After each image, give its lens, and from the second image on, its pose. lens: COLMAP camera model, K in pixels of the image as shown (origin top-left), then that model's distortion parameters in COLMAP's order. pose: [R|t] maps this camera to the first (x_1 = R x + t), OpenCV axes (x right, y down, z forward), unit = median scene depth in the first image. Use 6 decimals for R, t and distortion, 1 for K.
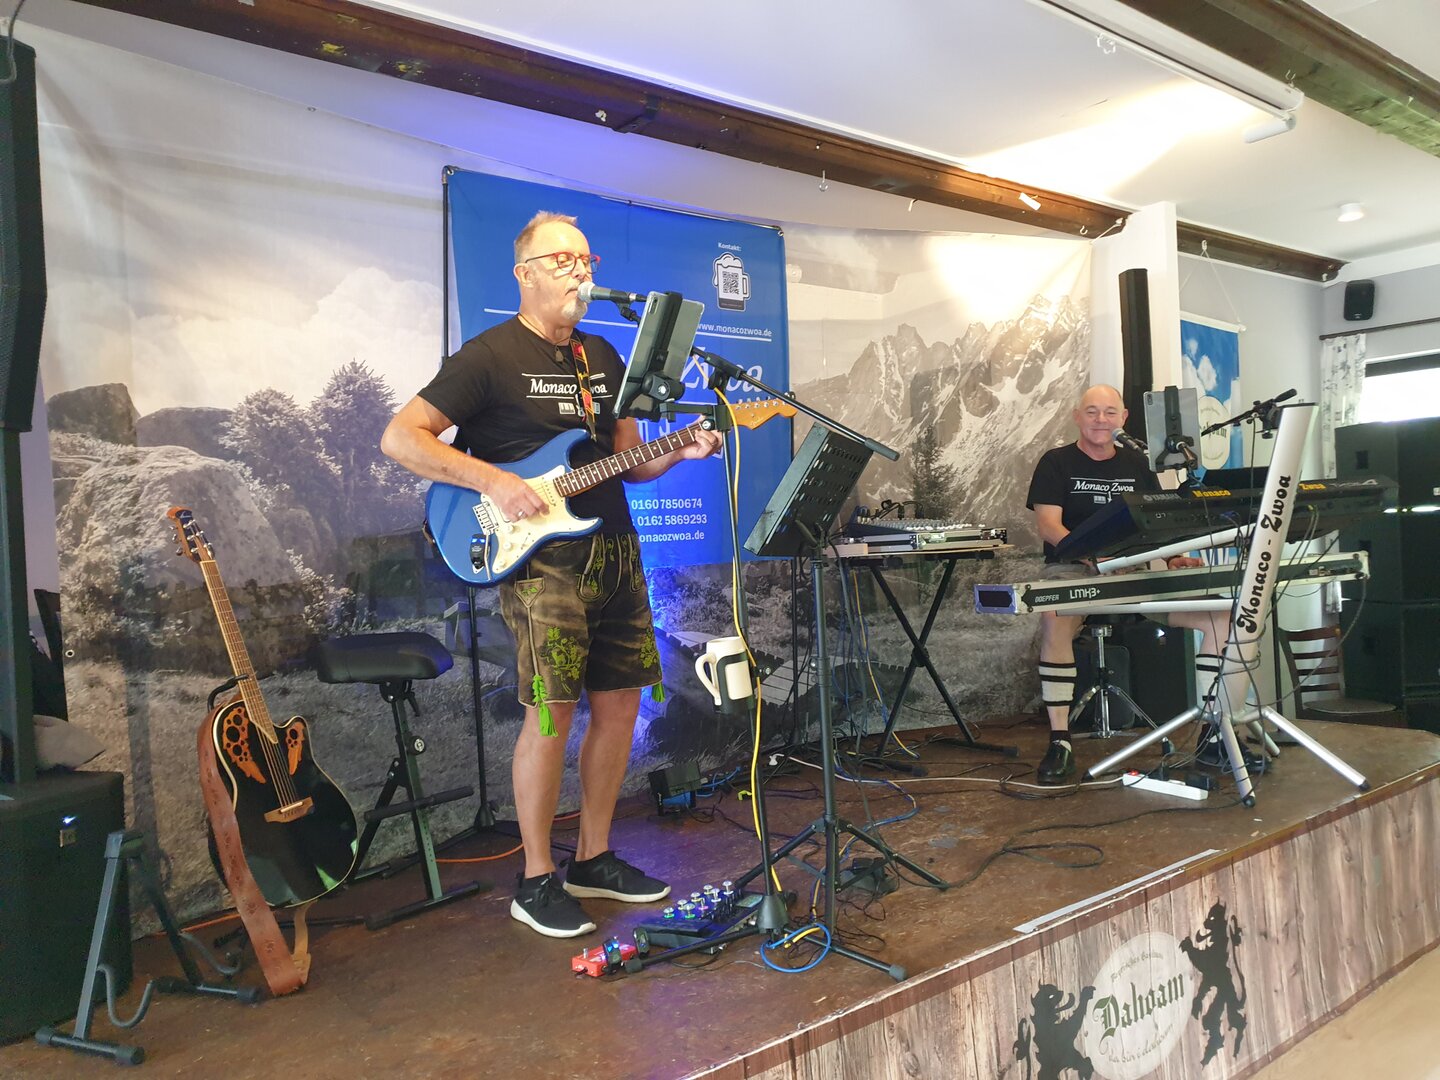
lens RADIAL K [[1081.7, 0, 717.4], [0, 1081.7, 561.5], [0, 0, 1]] dist [0.011874, 0.007719]
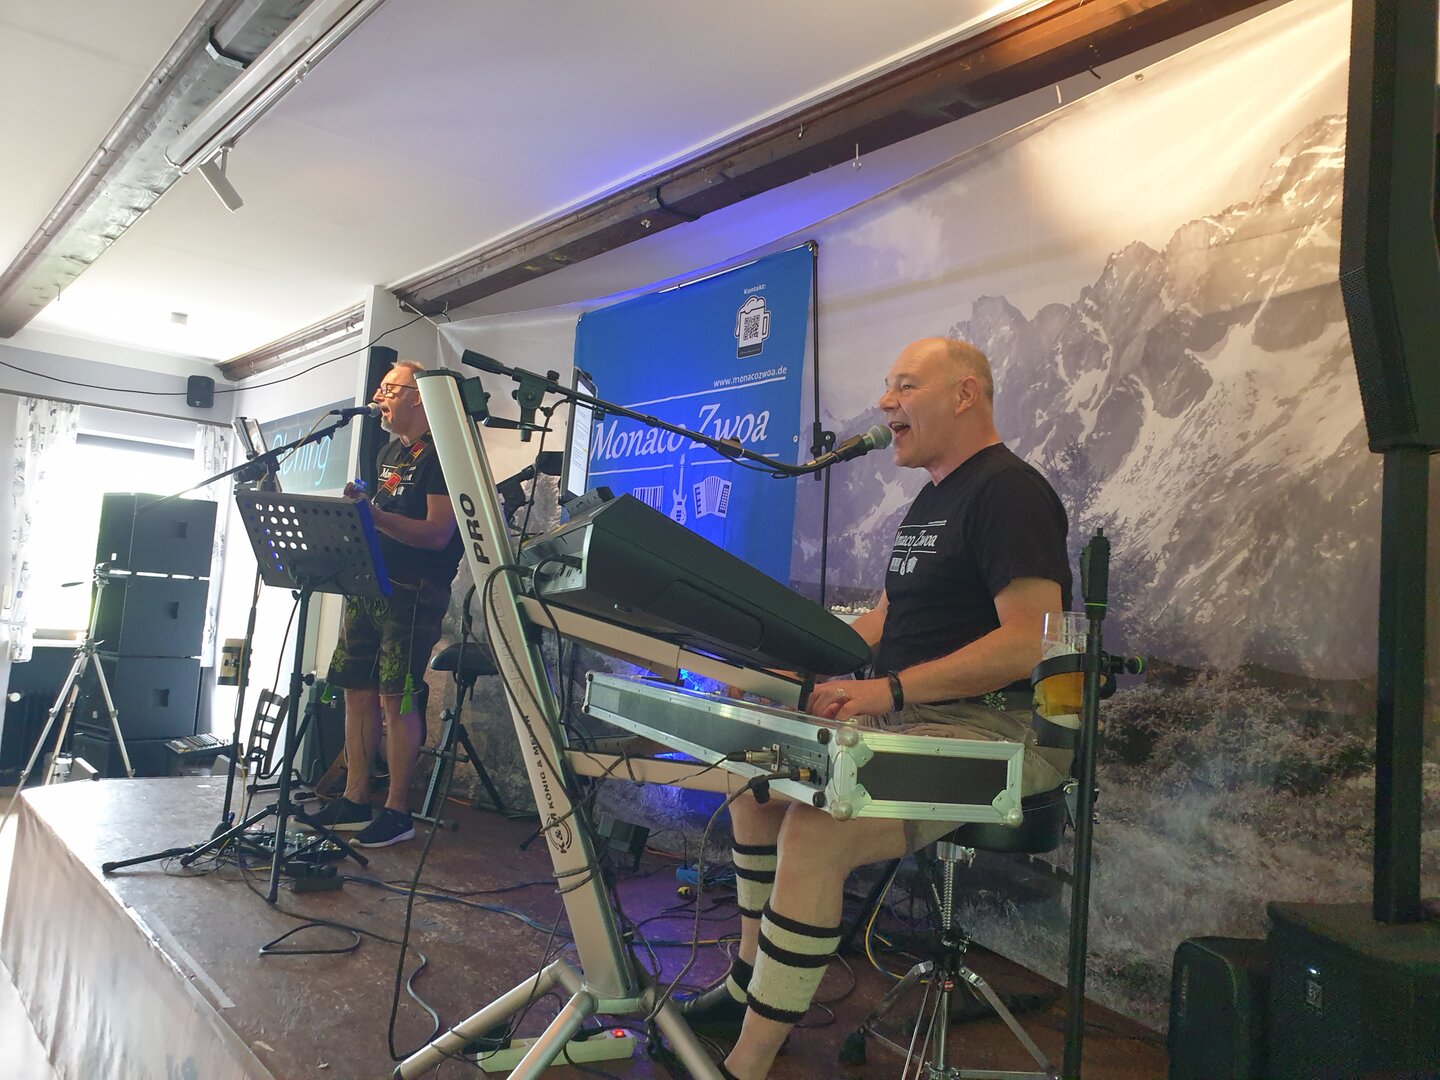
lens RADIAL K [[1098.1, 0, 720.4], [0, 1098.1, 519.8], [0, 0, 1]] dist [0.003540, 0.000842]
pose [[0.003846, -0.028355, -0.999591, 1.142876], [-0.085114, 0.995961, -0.028580, -0.079798], [0.996364, 0.085189, 0.001417, 1.199120]]
